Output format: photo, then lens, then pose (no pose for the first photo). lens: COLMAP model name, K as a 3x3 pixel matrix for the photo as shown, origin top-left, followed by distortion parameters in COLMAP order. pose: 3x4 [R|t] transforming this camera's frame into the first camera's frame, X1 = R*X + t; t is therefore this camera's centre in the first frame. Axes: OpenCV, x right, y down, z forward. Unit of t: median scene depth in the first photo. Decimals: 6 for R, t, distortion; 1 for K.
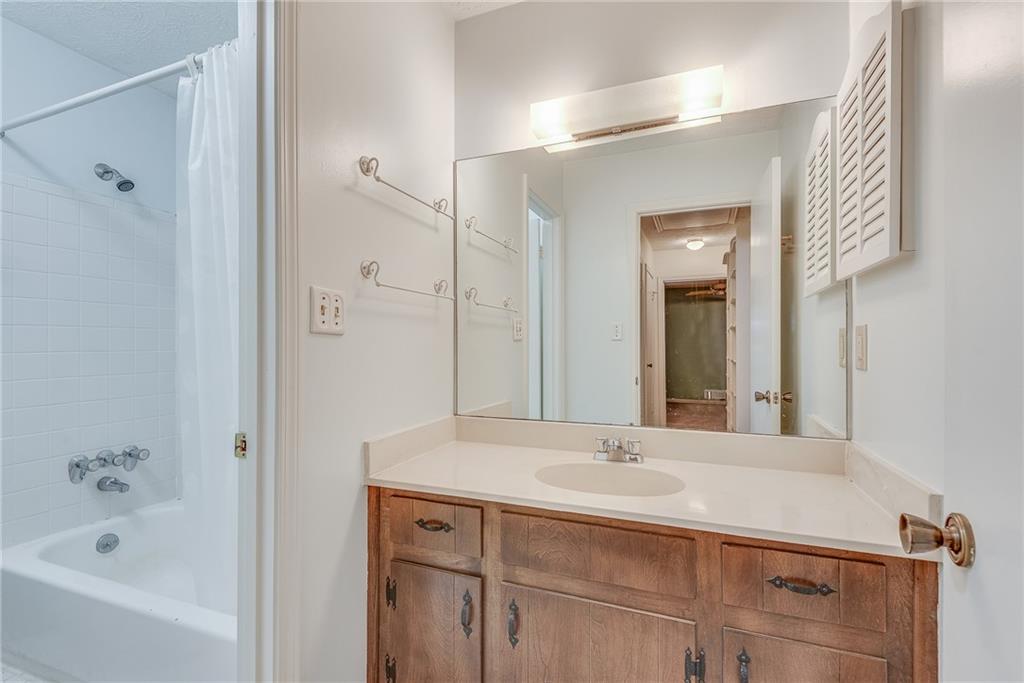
lens RADIAL K [[461.4, 0, 512.7], [0, 461.4, 350.4], [0, 0, 1]] dist [0.054707, -0.027128]
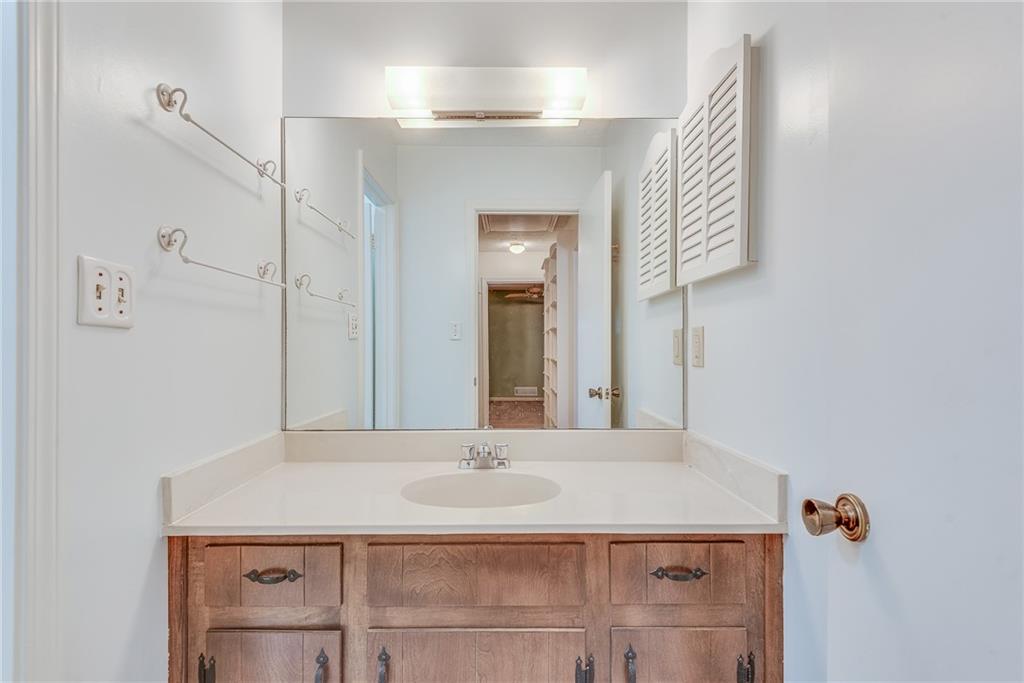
lens RADIAL K [[476.3, 0, 506.1], [0, 476.3, 348.8], [0, 0, 1]] dist [0.038677, -0.017895]
pose [[0.930247, -0.001648, 0.366931, -0.099549], [0.003212, 0.999988, -0.003651, 0.002040], [-0.366921, 0.004575, 0.930241, 0.102744]]
